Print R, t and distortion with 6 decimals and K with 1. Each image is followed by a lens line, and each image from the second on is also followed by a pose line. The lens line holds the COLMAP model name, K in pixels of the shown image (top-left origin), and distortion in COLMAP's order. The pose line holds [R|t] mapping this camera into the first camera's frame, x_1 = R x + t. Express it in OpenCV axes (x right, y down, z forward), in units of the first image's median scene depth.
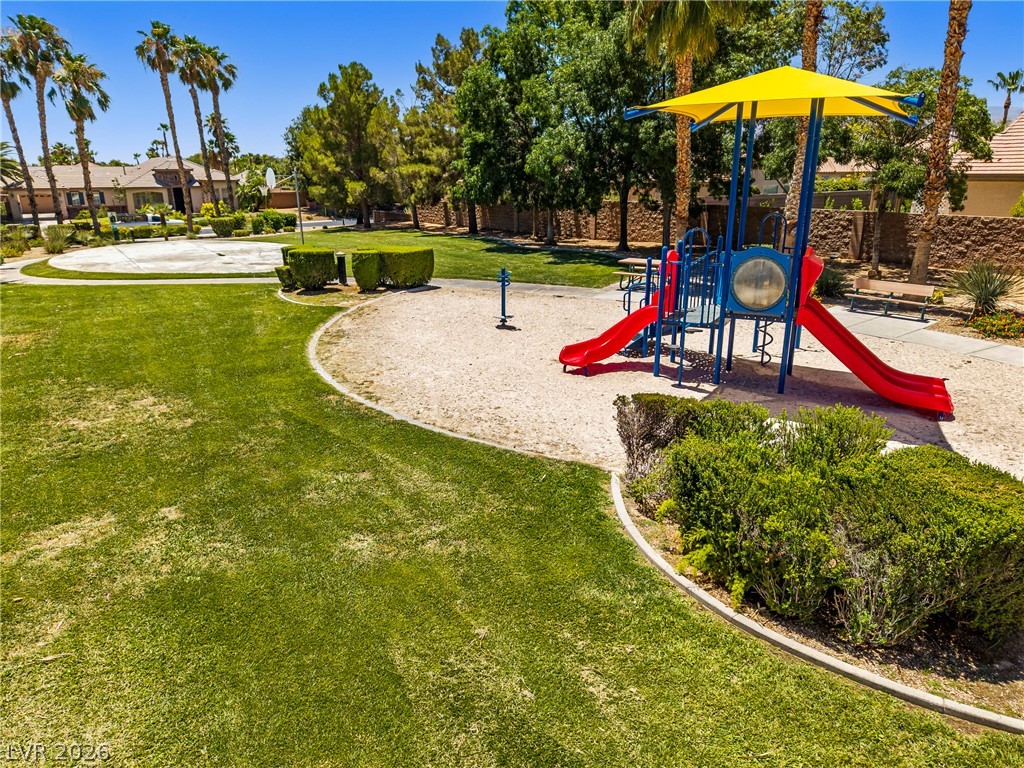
lens RADIAL K [[694.7, 0, 532.0], [0, 694.7, 374.1], [0, 0, 1]] dist [0.002766, 0.002081]
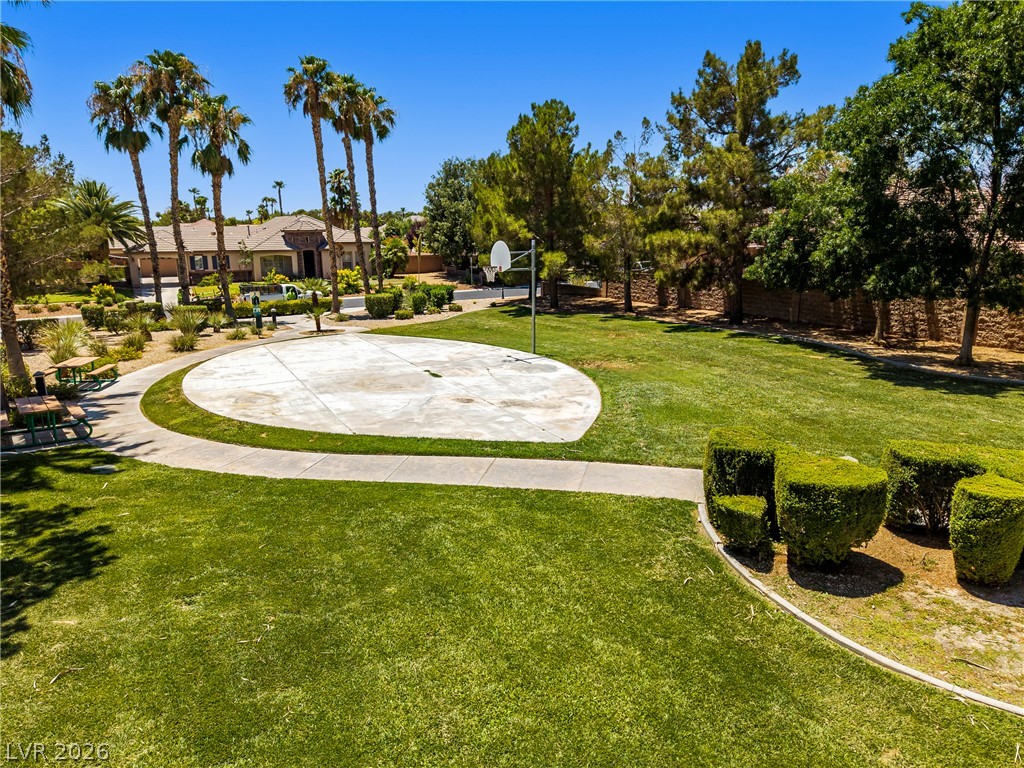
lens RADIAL K [[686.9, 0, 544.5], [0, 686.9, 387.1], [0, 0, 1]] dist [0.023135, -0.022146]
pose [[0.995327, 0.021404, -0.094156, -0.177835], [-0.026439, 0.998268, -0.052554, -0.080485], [0.092869, 0.054797, 0.994169, 0.233698]]
